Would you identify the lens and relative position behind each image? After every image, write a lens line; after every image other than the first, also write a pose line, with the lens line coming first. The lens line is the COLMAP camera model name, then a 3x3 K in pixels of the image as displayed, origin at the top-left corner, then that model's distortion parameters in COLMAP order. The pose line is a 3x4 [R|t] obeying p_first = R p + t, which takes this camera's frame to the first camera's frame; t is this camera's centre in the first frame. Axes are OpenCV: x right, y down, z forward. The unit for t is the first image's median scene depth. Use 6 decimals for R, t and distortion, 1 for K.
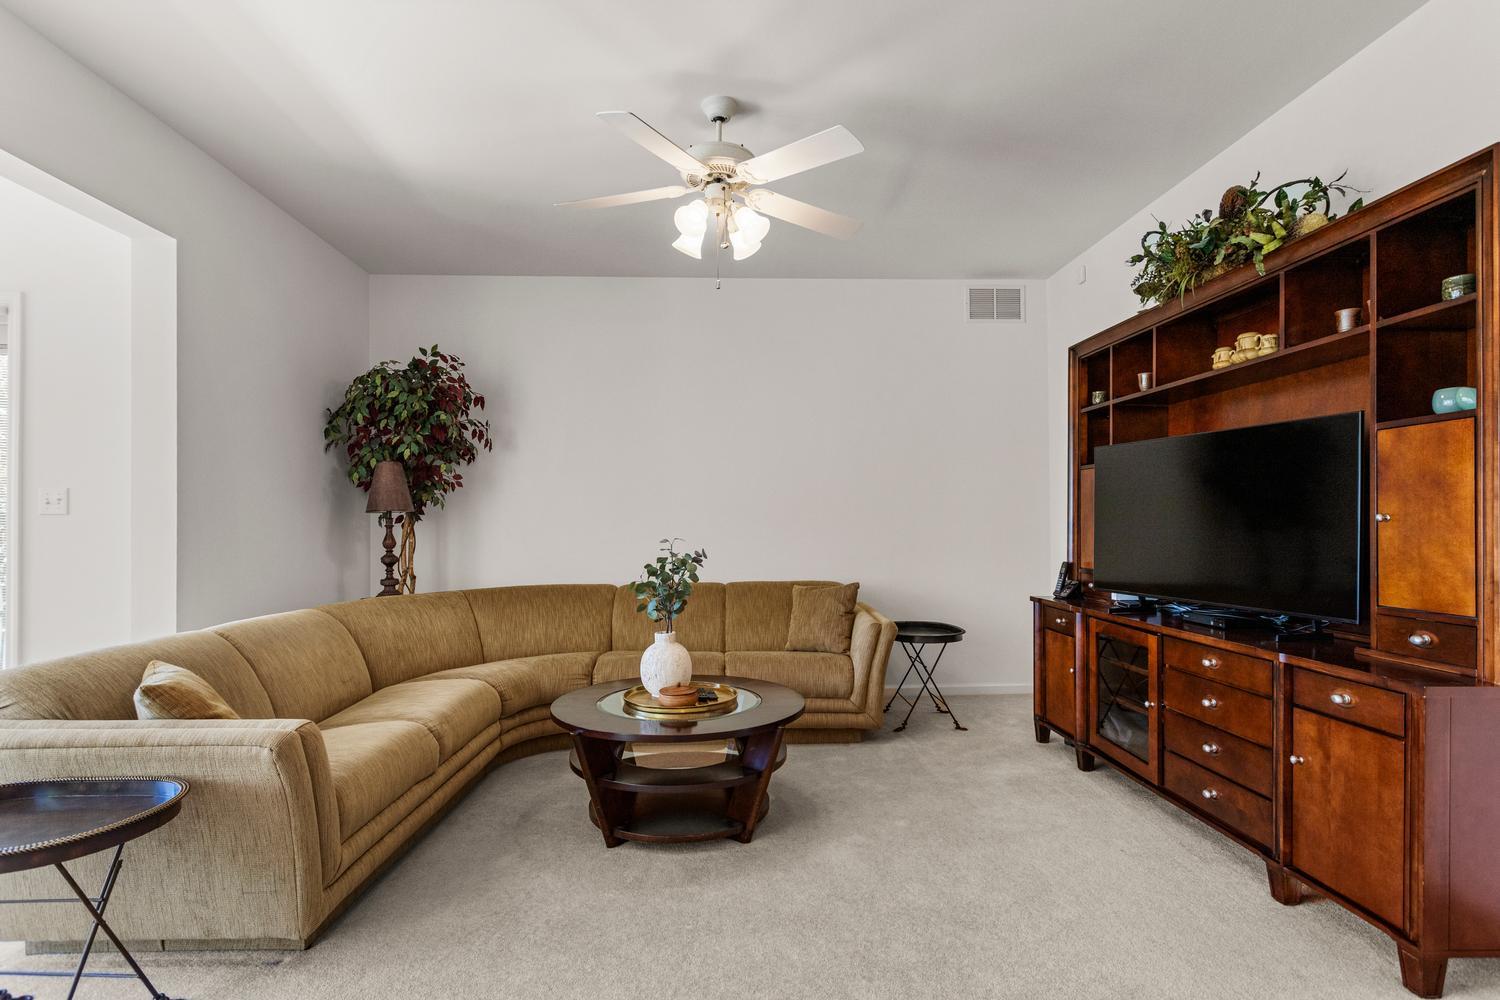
lens RADIAL K [[729.8, 0, 746.8], [0, 729.8, 518.2], [0, 0, 1]] dist [0.005498, 0.000422]
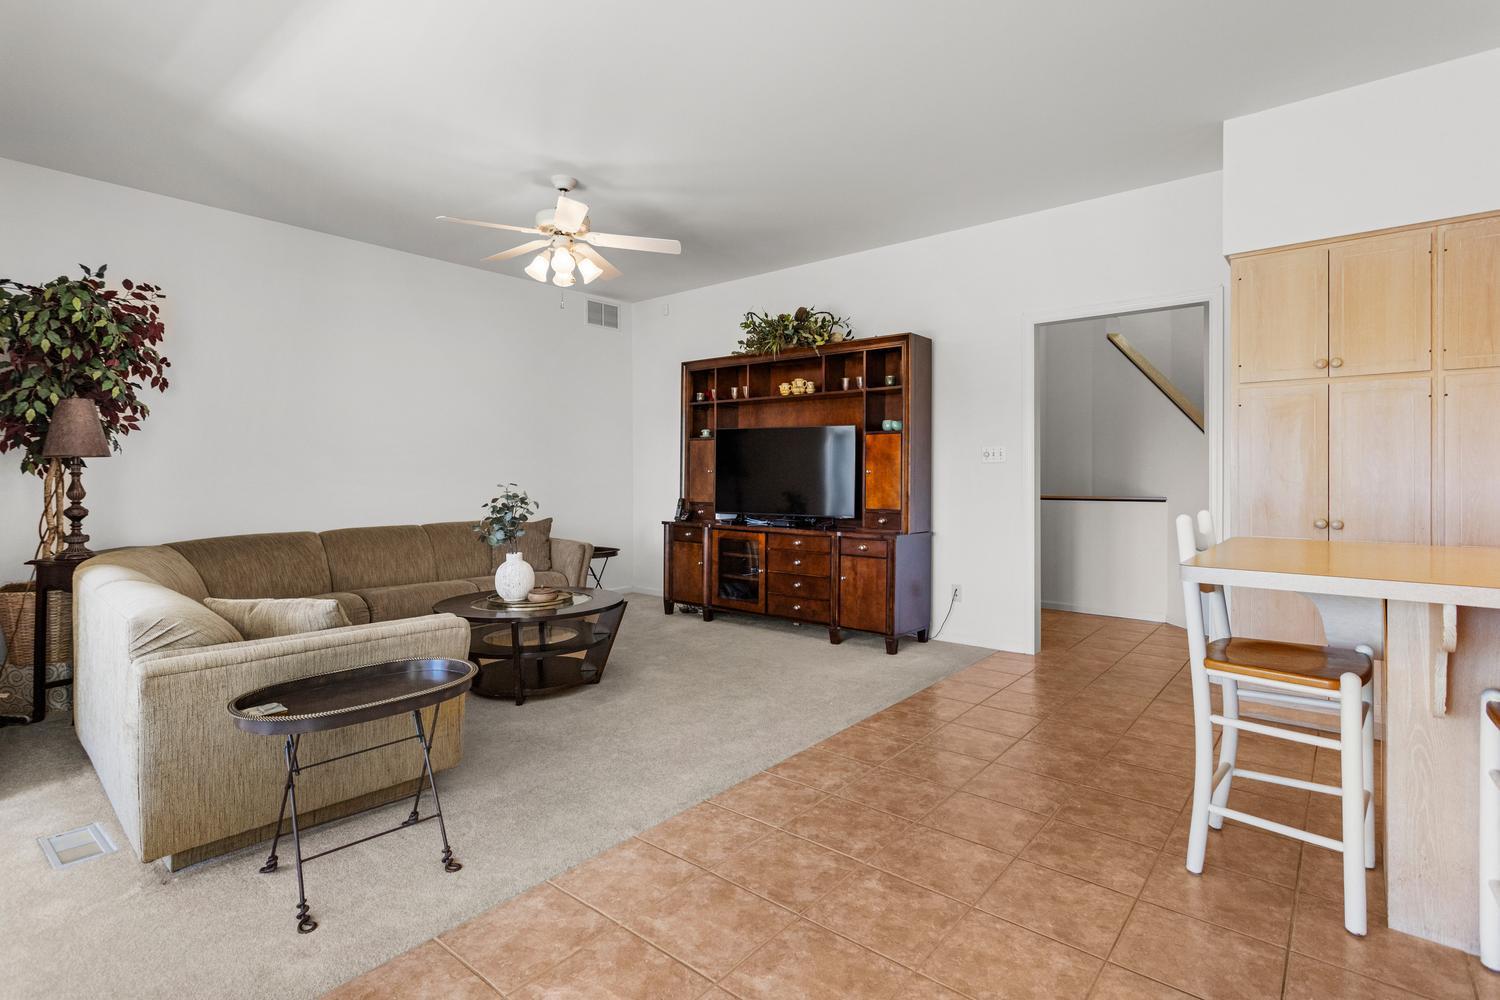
lens RADIAL K [[730.3, 0, 754.1], [0, 730.3, 472.5], [0, 0, 1]] dist [0.002788, 0.000206]
pose [[0.671165, 0.005719, 0.741286, -0.635656], [-0.008012, 0.999968, -0.000461, 0.003418], [-0.741265, -0.005630, 0.671189, -0.178422]]
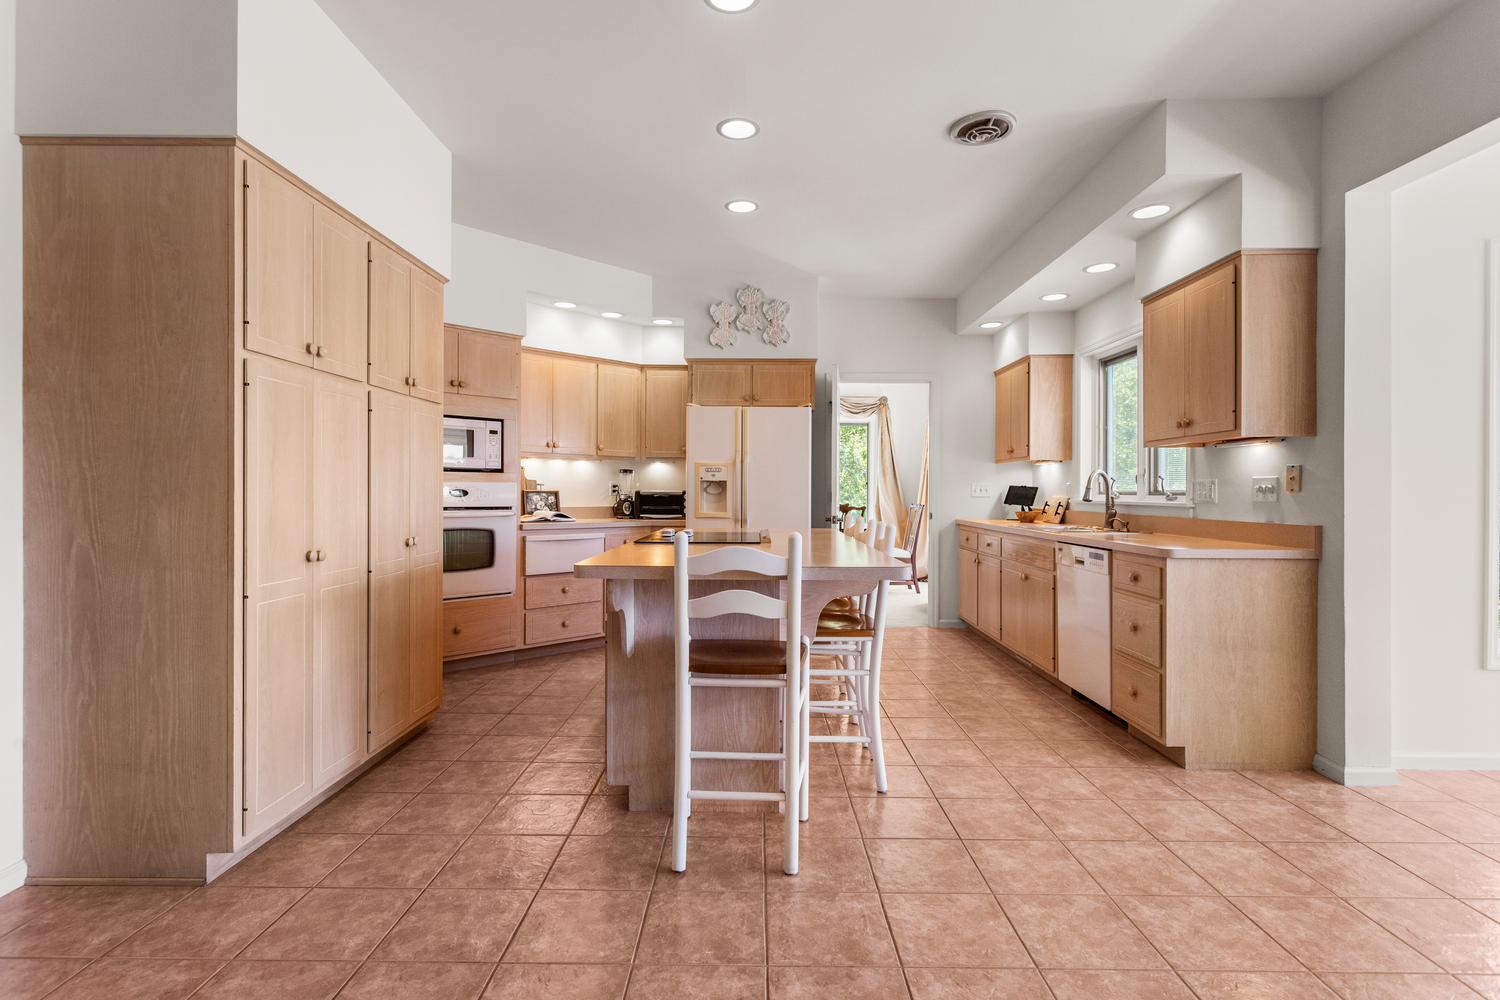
lens RADIAL K [[722.5, 0, 744.6], [0, 722.5, 487.5], [0, 0, 1]] dist [0.000113, 0.000221]
pose [[-0.998683, 0.001238, 0.051282, 0.017761], [0.000578, 0.999917, -0.012873, 0.005168], [-0.051294, -0.012827, -0.998601, 0.532011]]
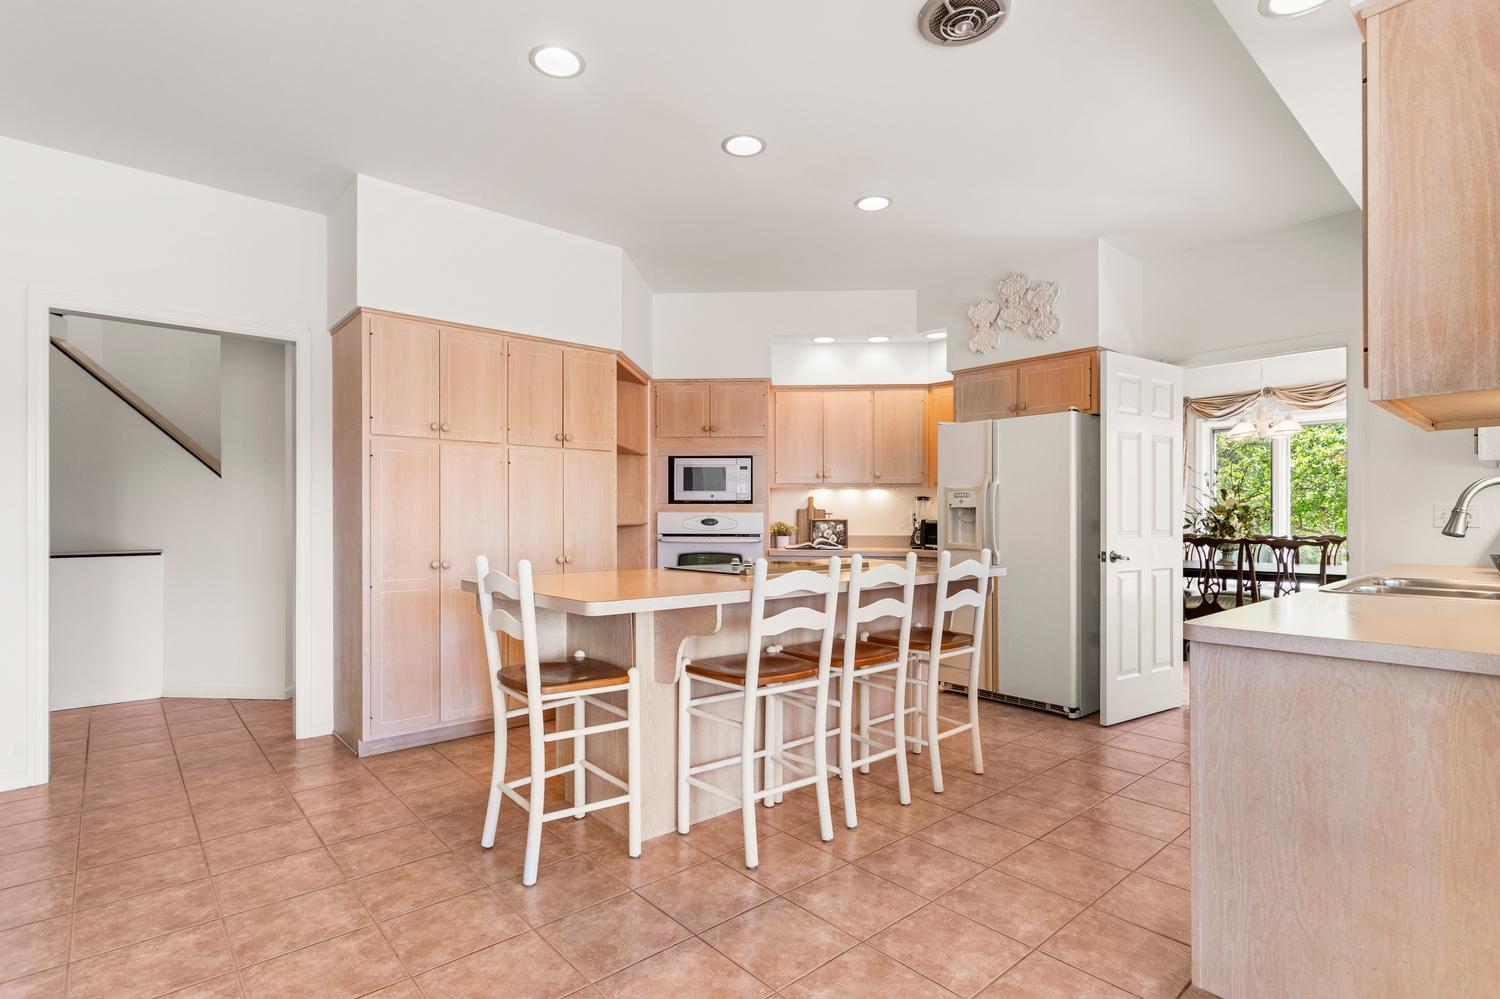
lens RADIAL K [[729.7, 0, 746.6], [0, 729.7, 508.9], [0, 0, 1]] dist [0.001523, 0.000470]
pose [[-0.629178, 0.015824, 0.777100, -0.589005], [-0.001628, 0.999764, -0.021676, 0.003739], [-0.777260, -0.014903, -0.629003, 0.196327]]
